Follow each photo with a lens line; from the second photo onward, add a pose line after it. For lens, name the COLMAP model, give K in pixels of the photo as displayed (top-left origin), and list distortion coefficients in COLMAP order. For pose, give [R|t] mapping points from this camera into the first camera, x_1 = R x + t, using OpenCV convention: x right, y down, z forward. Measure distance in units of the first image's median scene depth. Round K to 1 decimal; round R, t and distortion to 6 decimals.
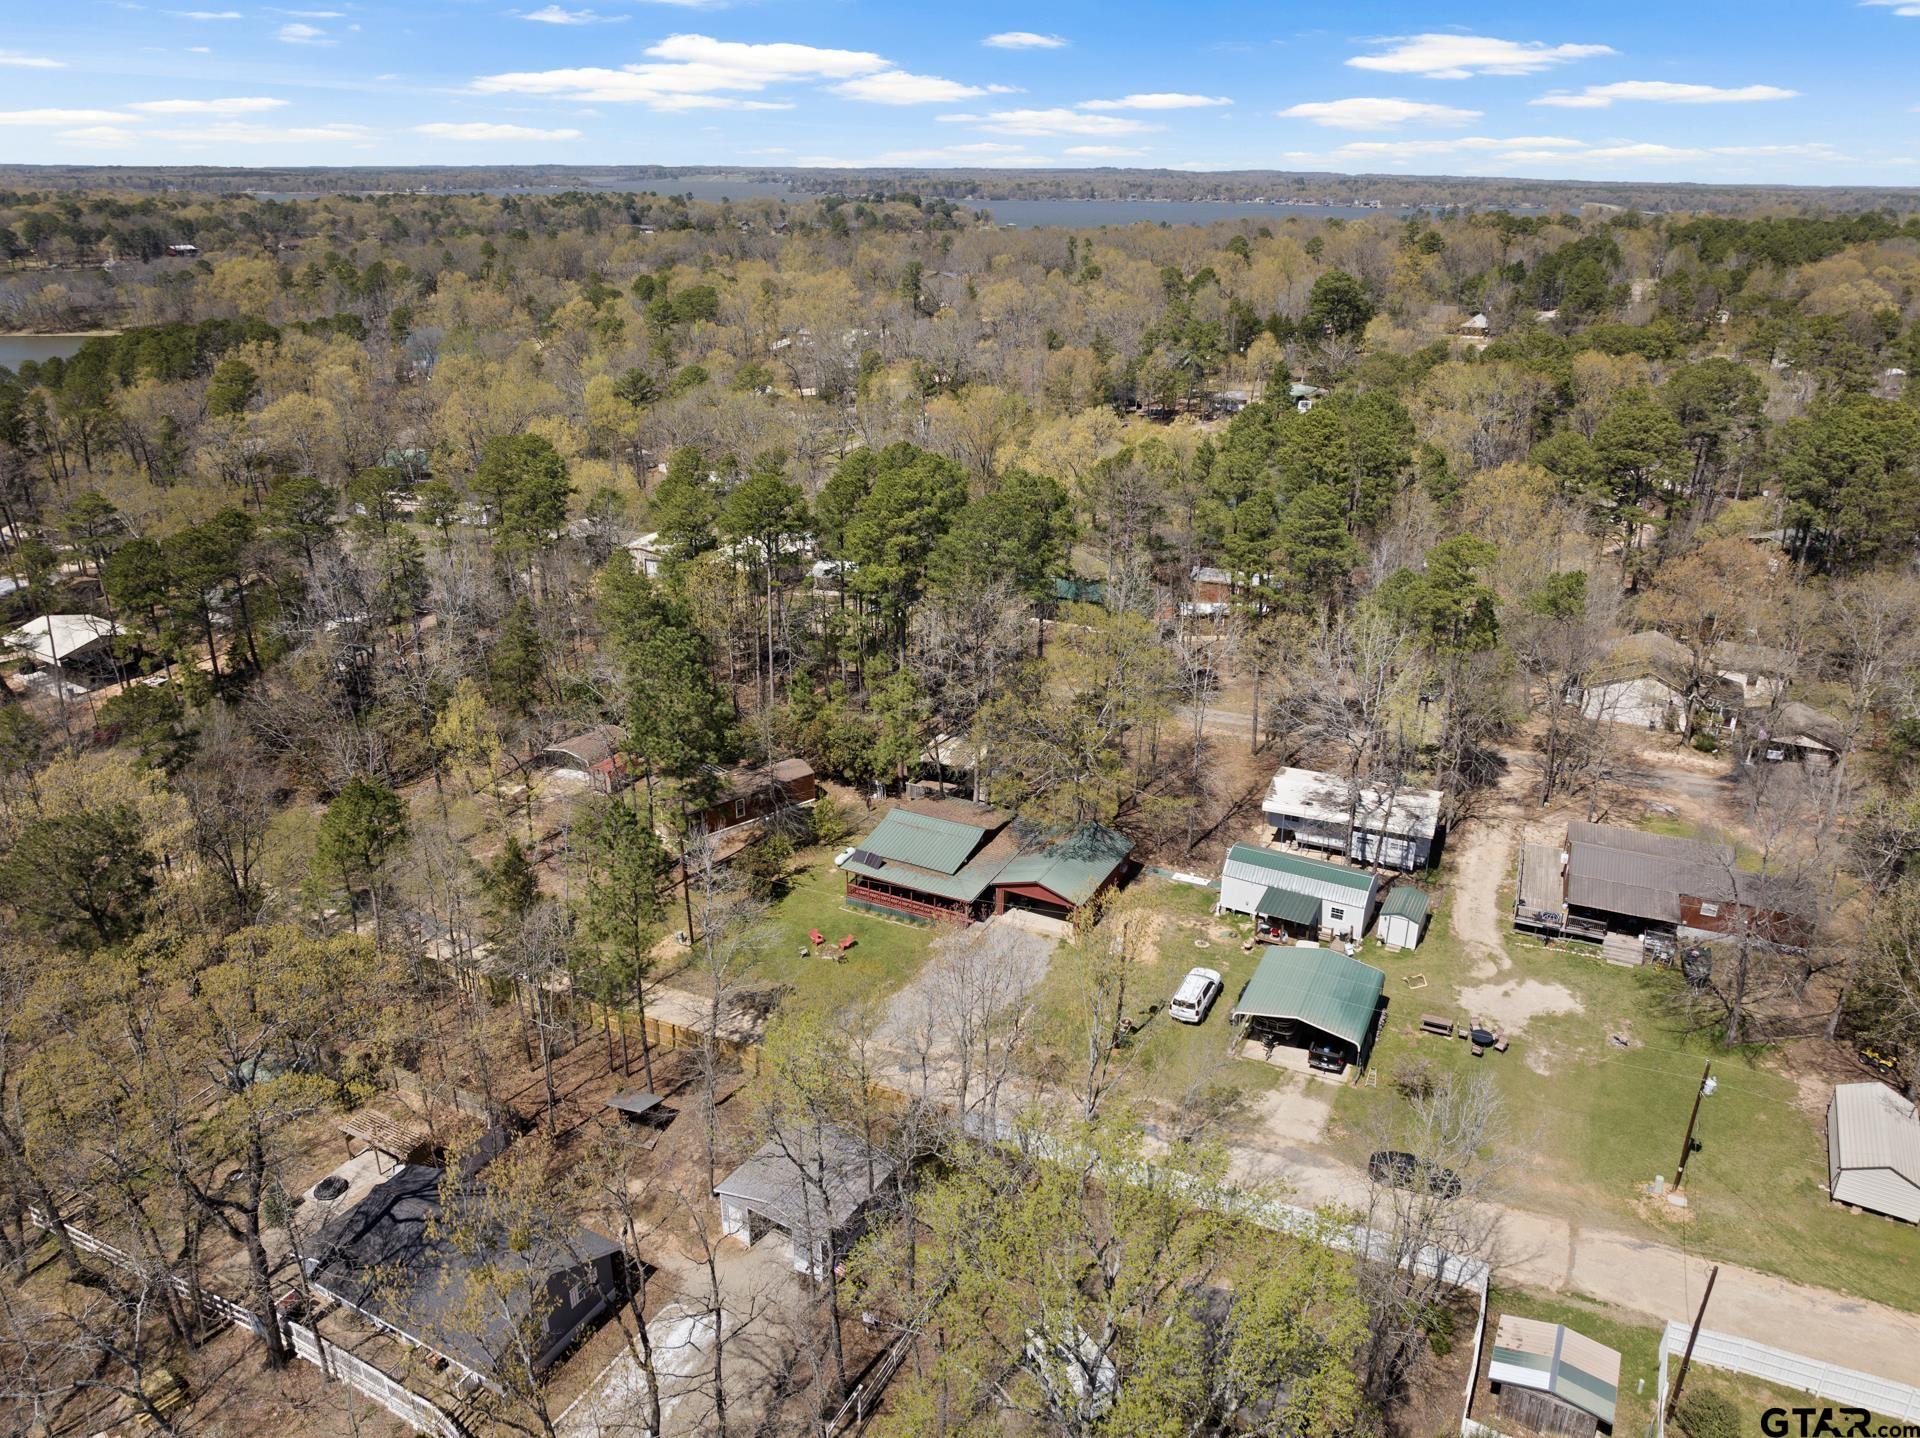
lens RADIAL K [[1364.8, 0, 958.2], [0, 1364.8, 703.2], [0, 0, 1]] dist [-0.042505, 0.009829]
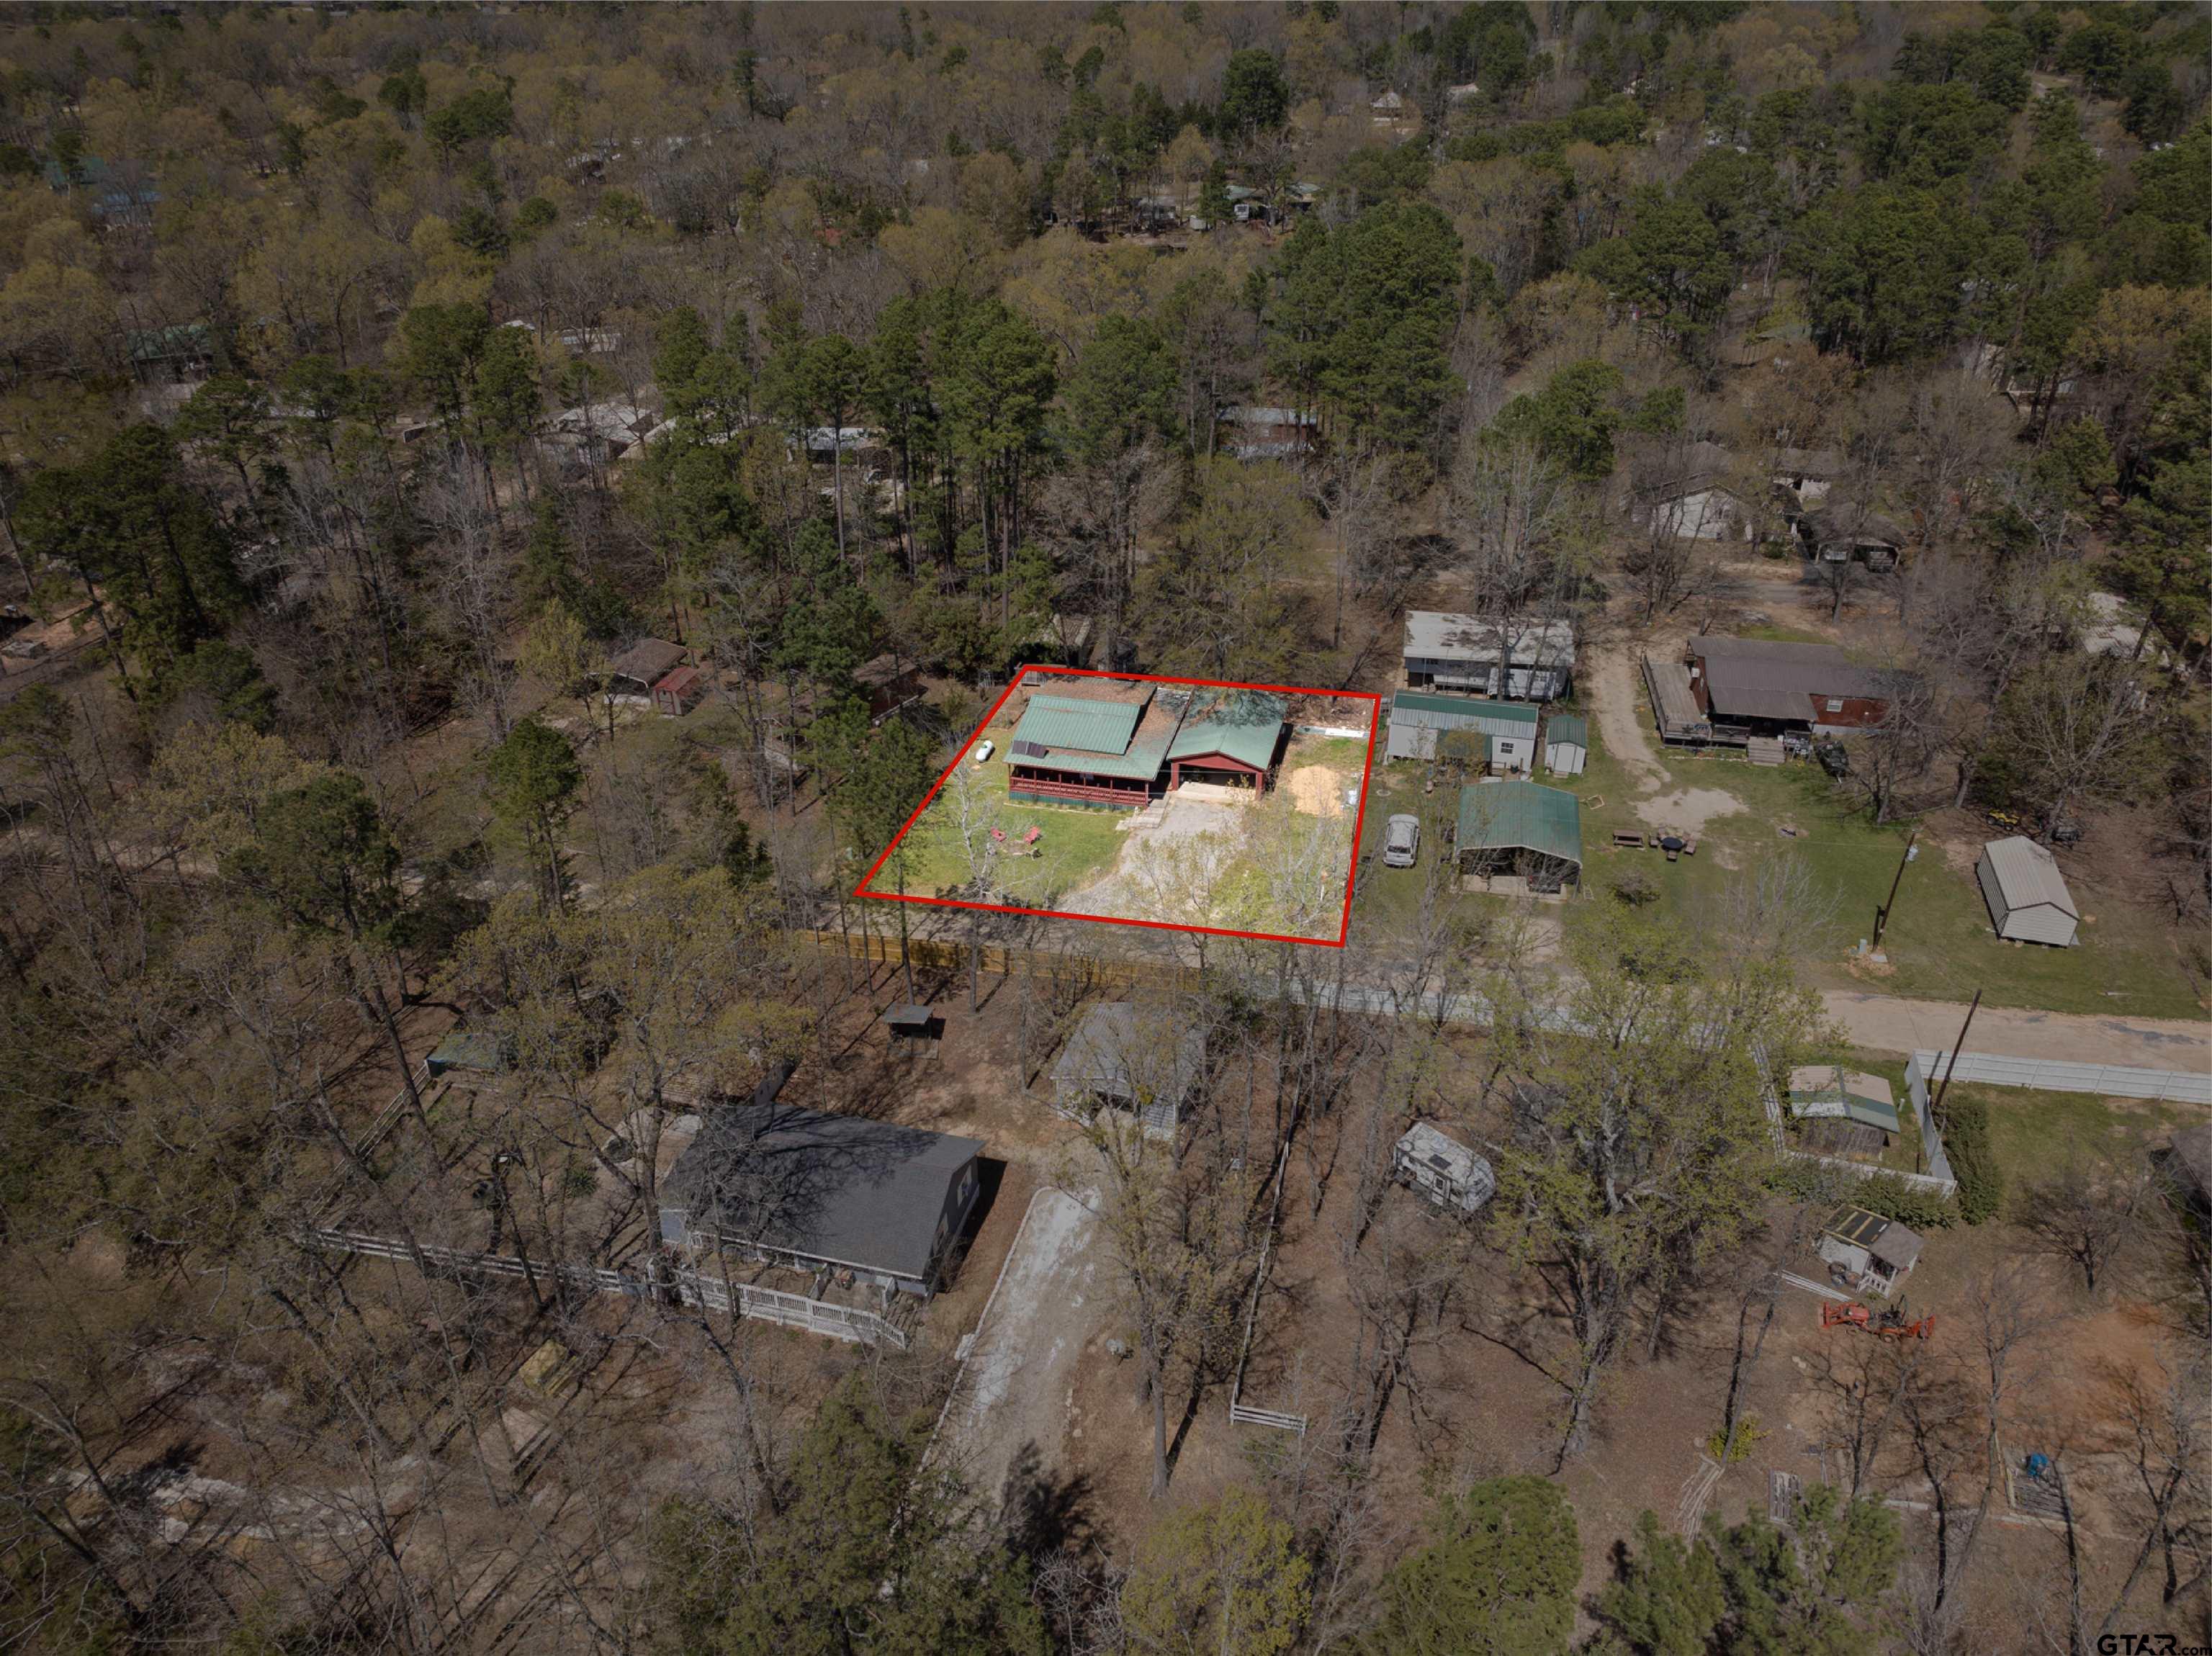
lens RADIAL K [[1566.5, 0, 1108.2], [0, 1566.5, 830.0], [0, 0, 1]] dist [-0.027941, -0.020679]
pose [[0.971690, -0.124790, 0.200614, -0.242978], [0.090490, 0.980951, 0.171894, -0.012898], [-0.218243, -0.148874, 0.964472, -0.072545]]
